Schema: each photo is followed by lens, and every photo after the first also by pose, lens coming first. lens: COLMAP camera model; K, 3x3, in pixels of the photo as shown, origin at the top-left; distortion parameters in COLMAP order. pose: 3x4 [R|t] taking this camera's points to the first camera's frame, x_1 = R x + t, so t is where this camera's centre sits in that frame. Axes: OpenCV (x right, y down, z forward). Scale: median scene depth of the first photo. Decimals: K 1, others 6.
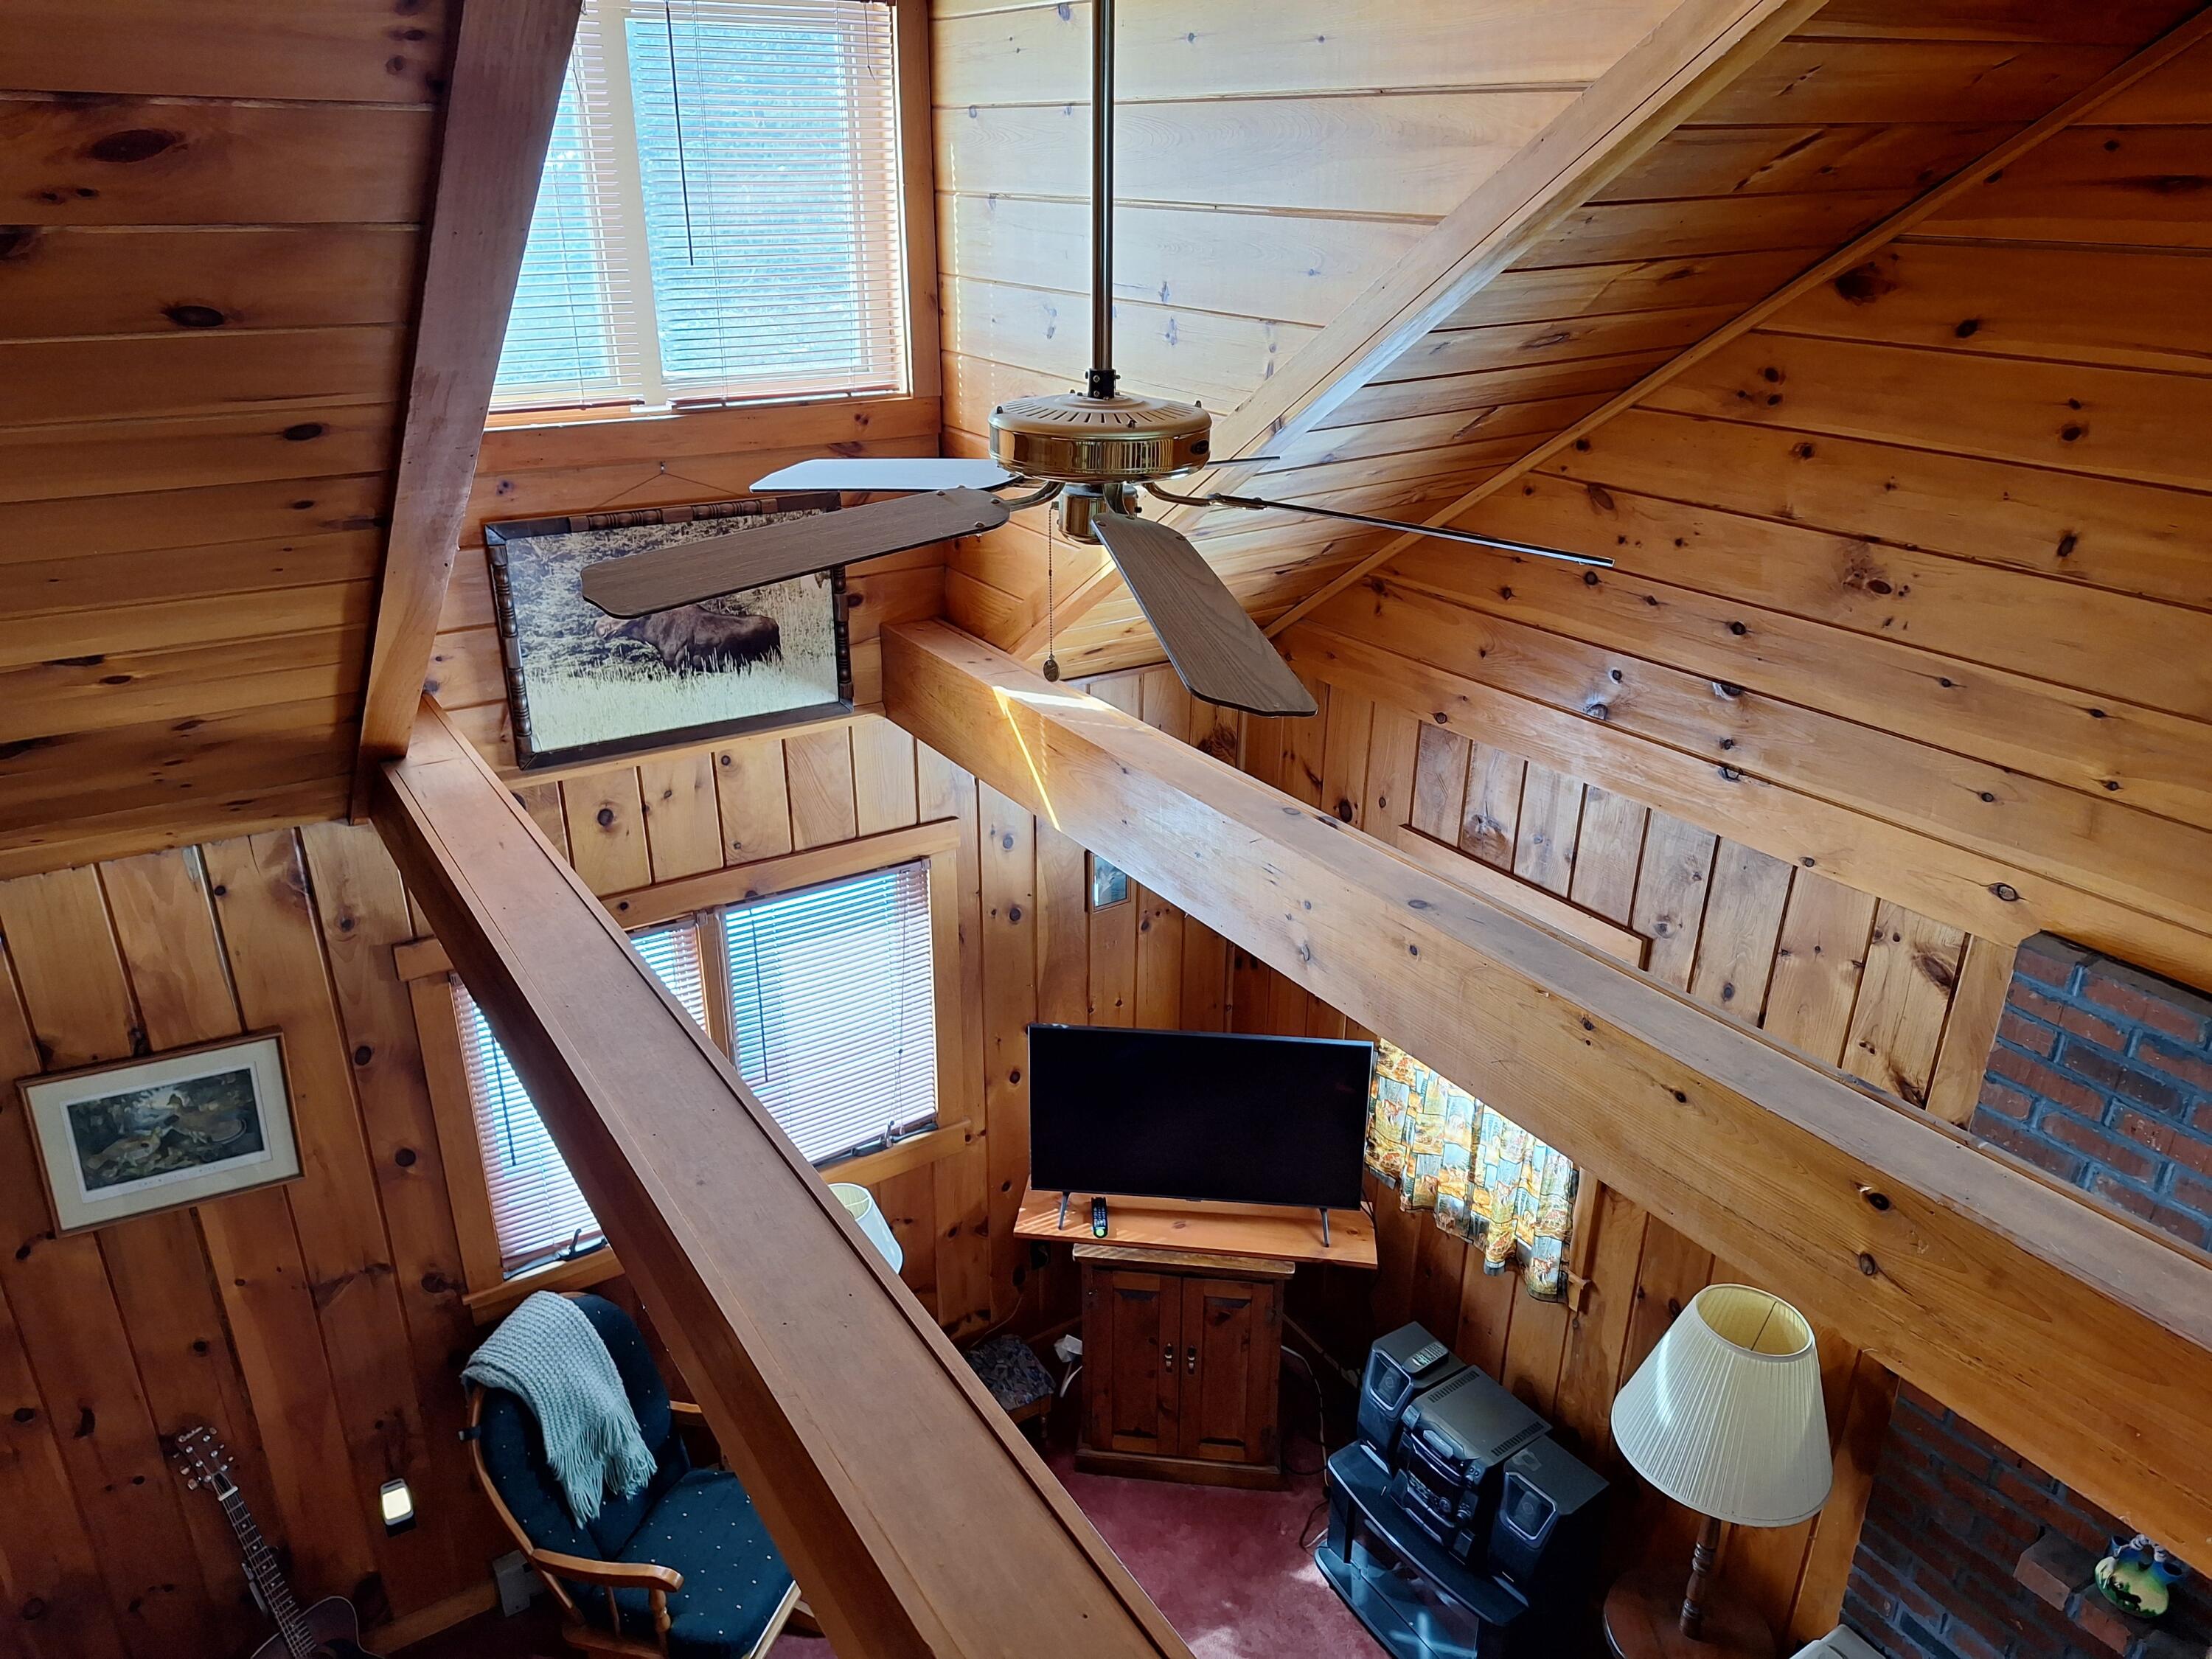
lens RADIAL K [[1570.2, 0, 1141.2], [0, 1570.2, 829.7], [0, 0, 1]] dist [0.125372, -0.148484]
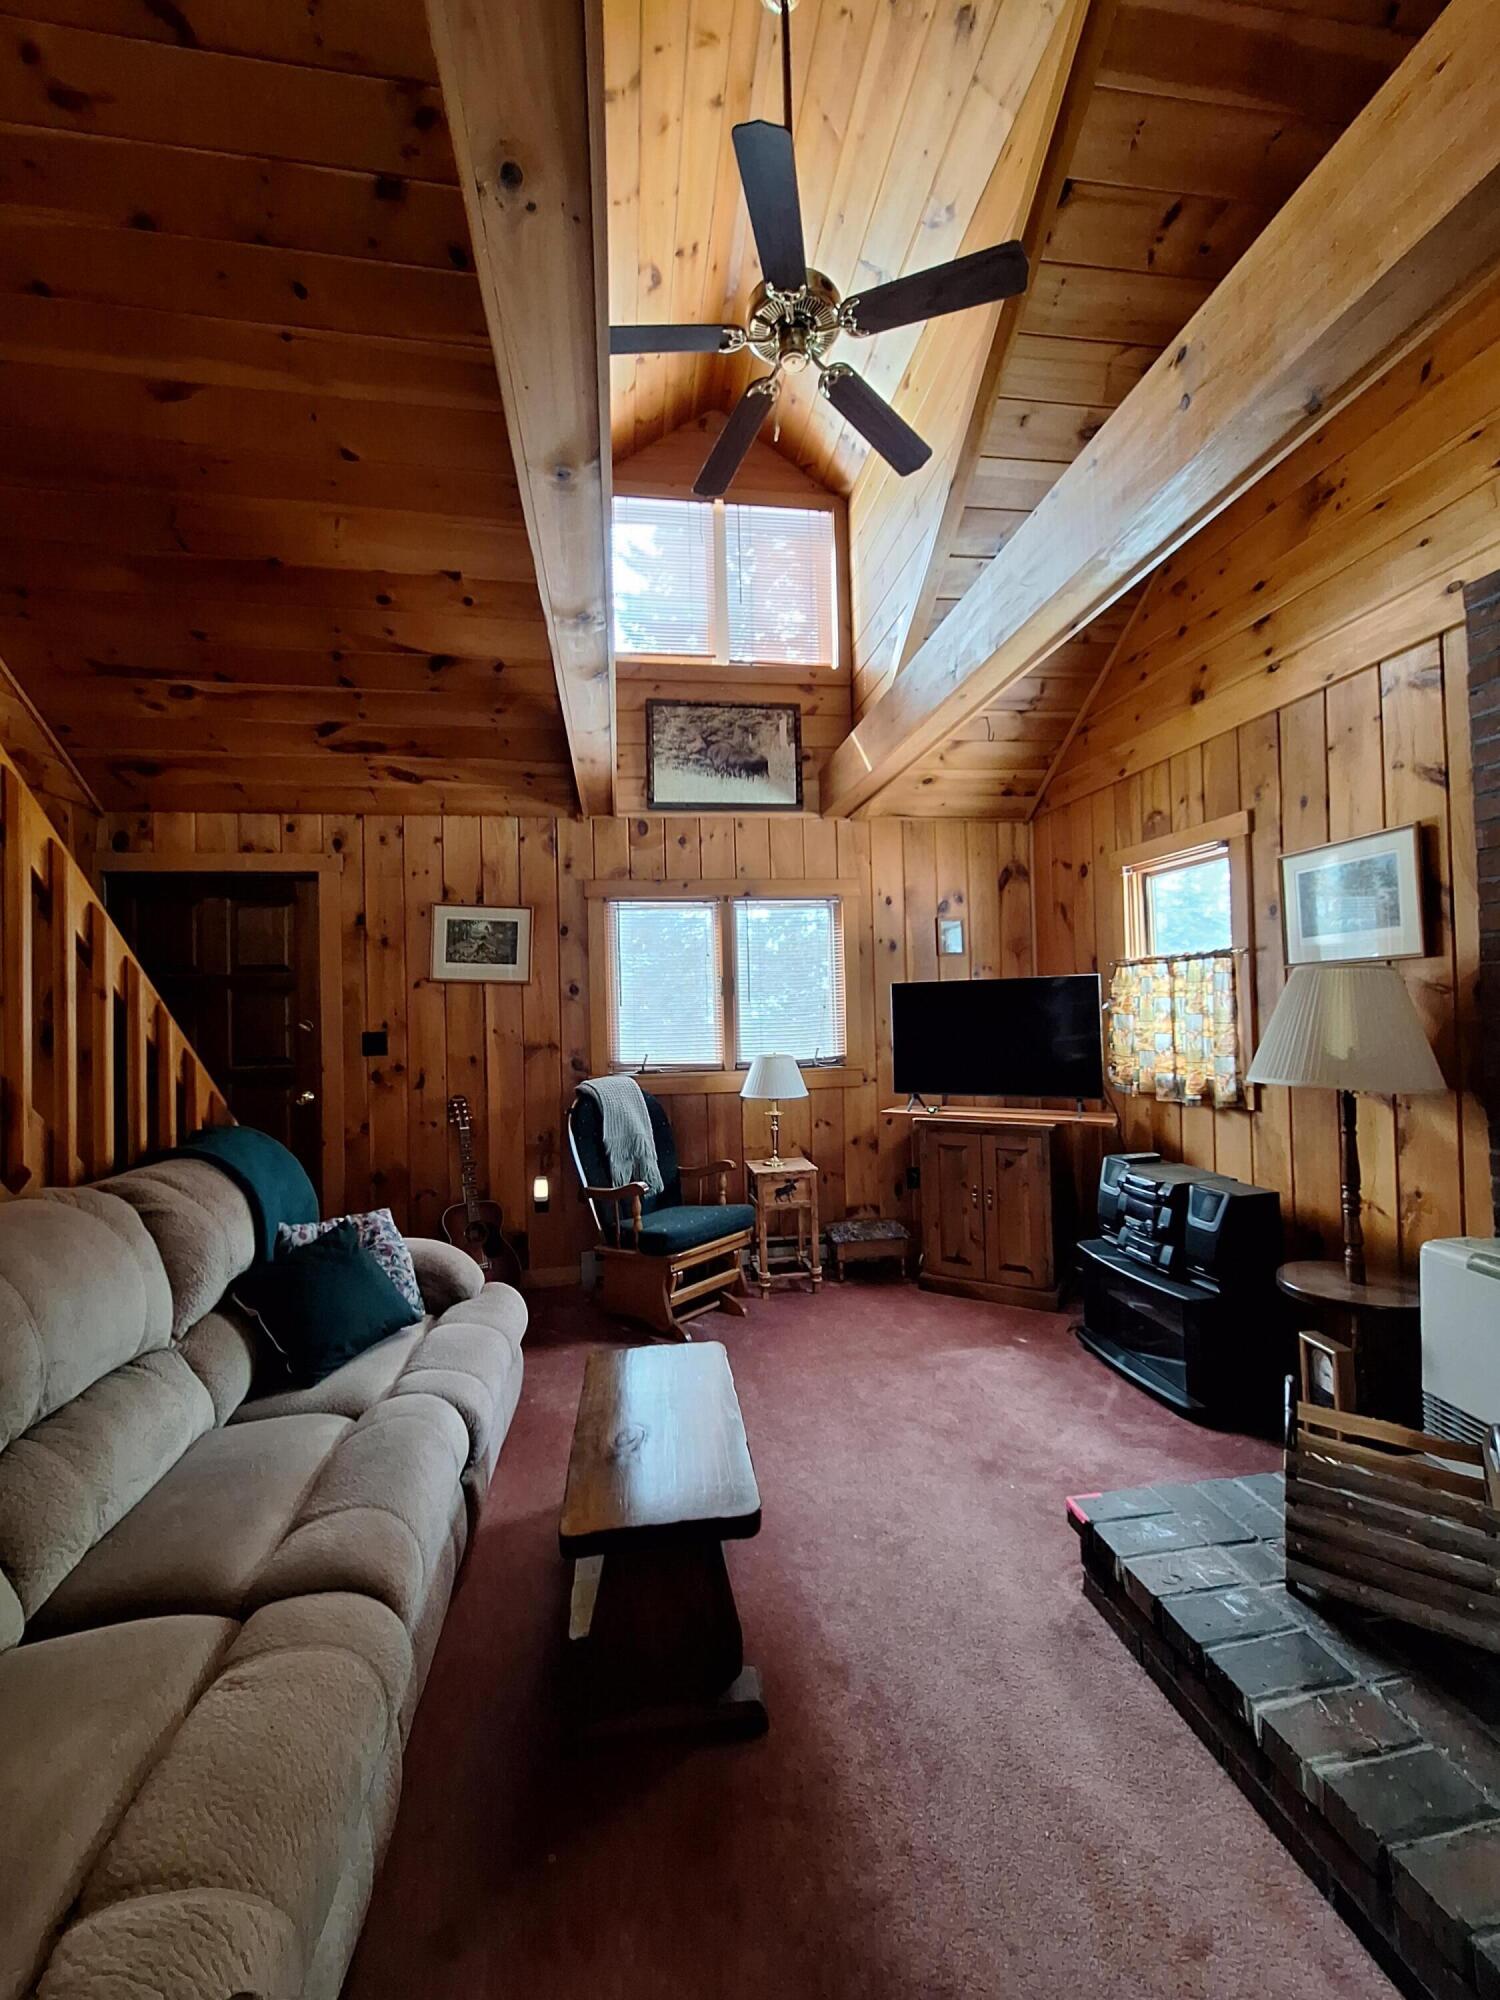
lens RADIAL K [[811.4, 0, 756.9], [0, 811.4, 994.8], [0, 0, 1]] dist [-0.001098, 0.000314]
pose [[0.910209, -0.052224, -0.410843, 0.193191], [-0.128815, 0.907112, -0.400693, 0.607474], [0.393607, 0.417637, 0.818934, 0.233130]]
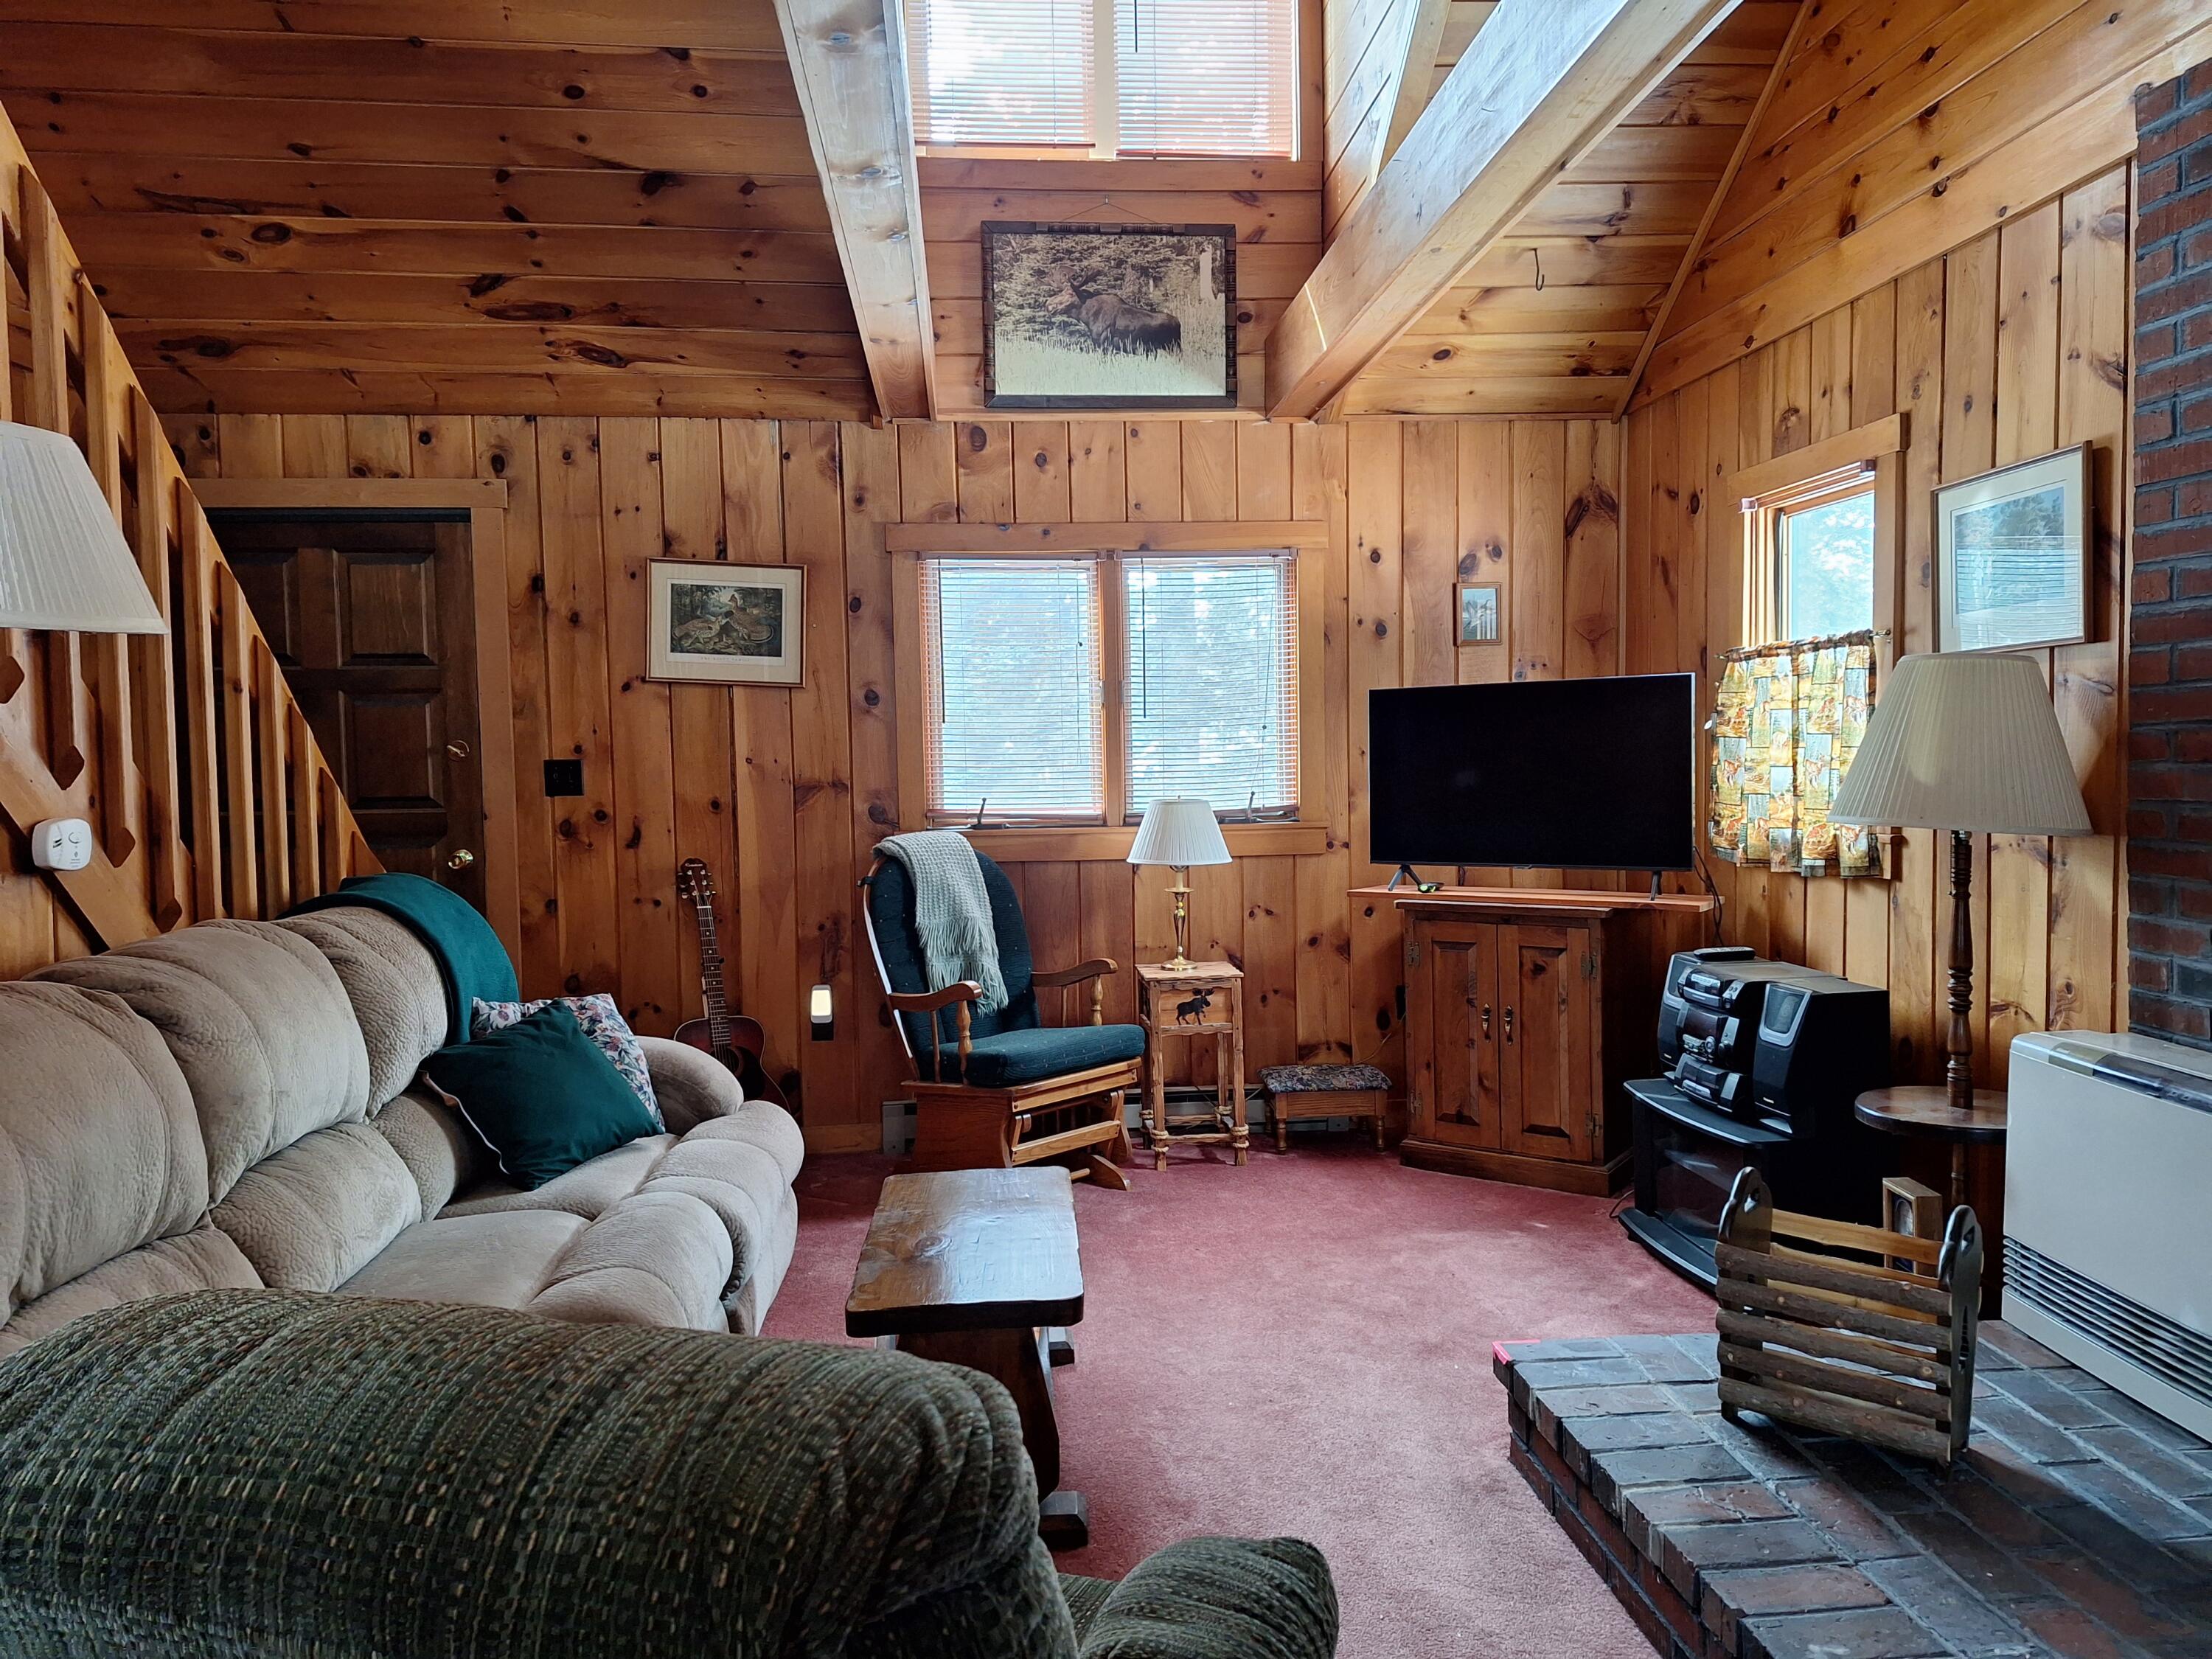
lens RADIAL K [[1570.2, 0, 1141.2], [0, 1570.2, 829.7], [0, 0, 1]] dist [0.125372, -0.148484]
pose [[0.885436, -0.016650, -0.464462, 0.350810], [-0.157266, 0.929671, -0.333135, 0.713990], [0.437344, 0.368014, 0.820546, 0.062547]]
